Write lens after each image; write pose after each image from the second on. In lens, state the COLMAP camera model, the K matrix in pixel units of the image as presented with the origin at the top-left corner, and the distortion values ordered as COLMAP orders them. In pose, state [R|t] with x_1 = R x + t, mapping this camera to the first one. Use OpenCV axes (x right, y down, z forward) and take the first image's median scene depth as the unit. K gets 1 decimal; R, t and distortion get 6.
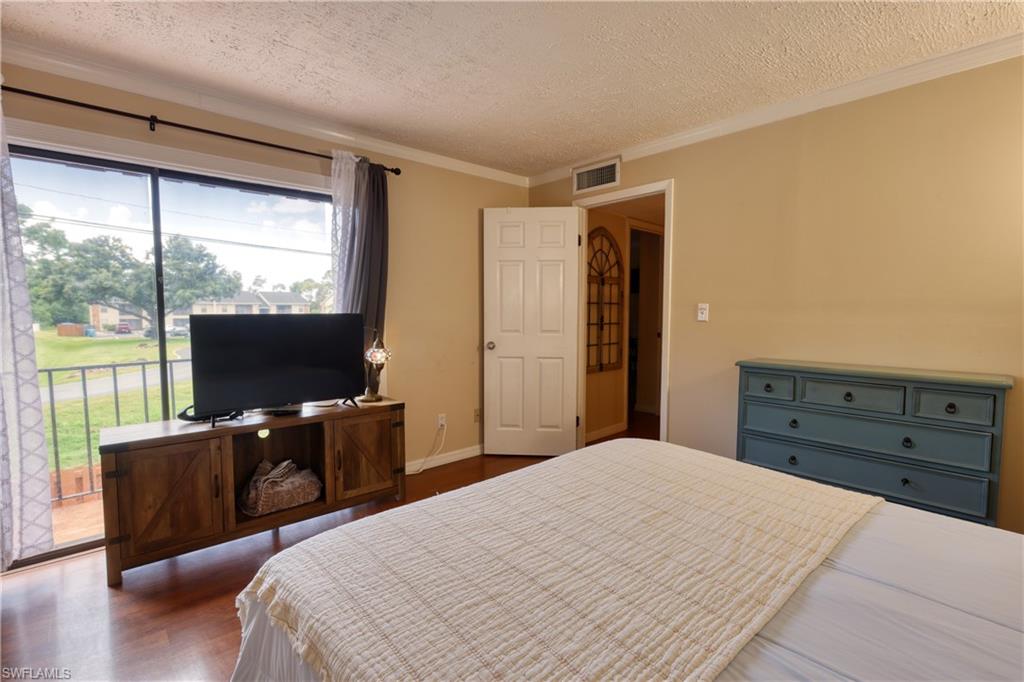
lens RADIAL K [[470.7, 0, 504.4], [0, 470.7, 343.7], [0, 0, 1]] dist [-0.003817, -0.000394]
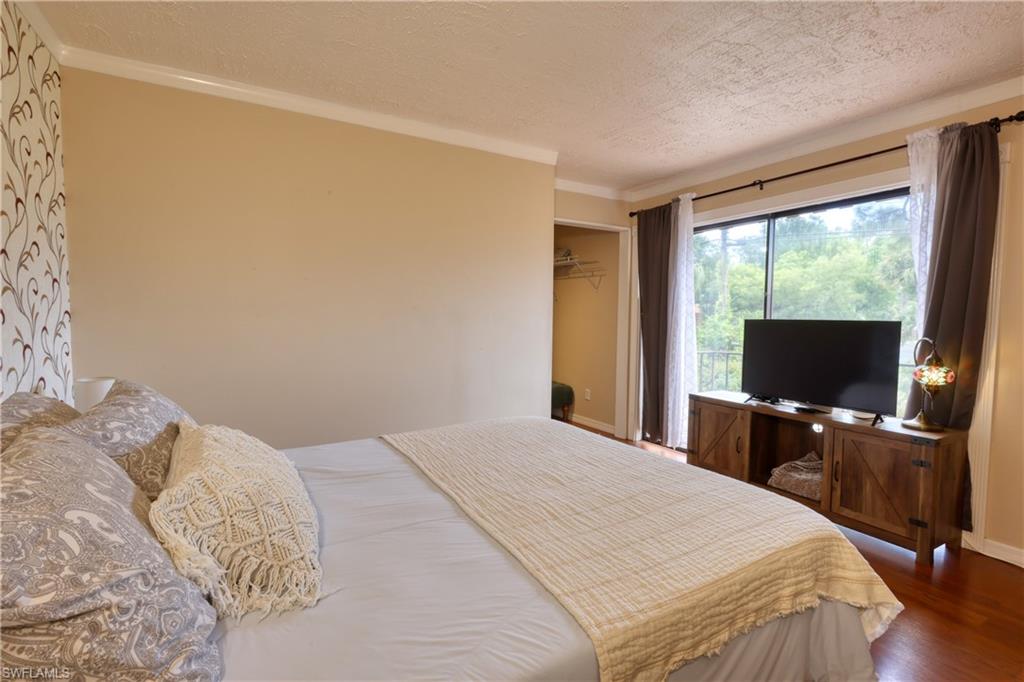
lens RADIAL K [[470.7, 0, 507.5], [0, 470.7, 340.7], [0, 0, 1]] dist [-0.003817, -0.000394]
pose [[-0.211461, 0.053177, -0.975939, 0.782103], [-0.076493, 0.994556, 0.070765, -0.038997], [0.974389, 0.089616, -0.206242, 0.557655]]
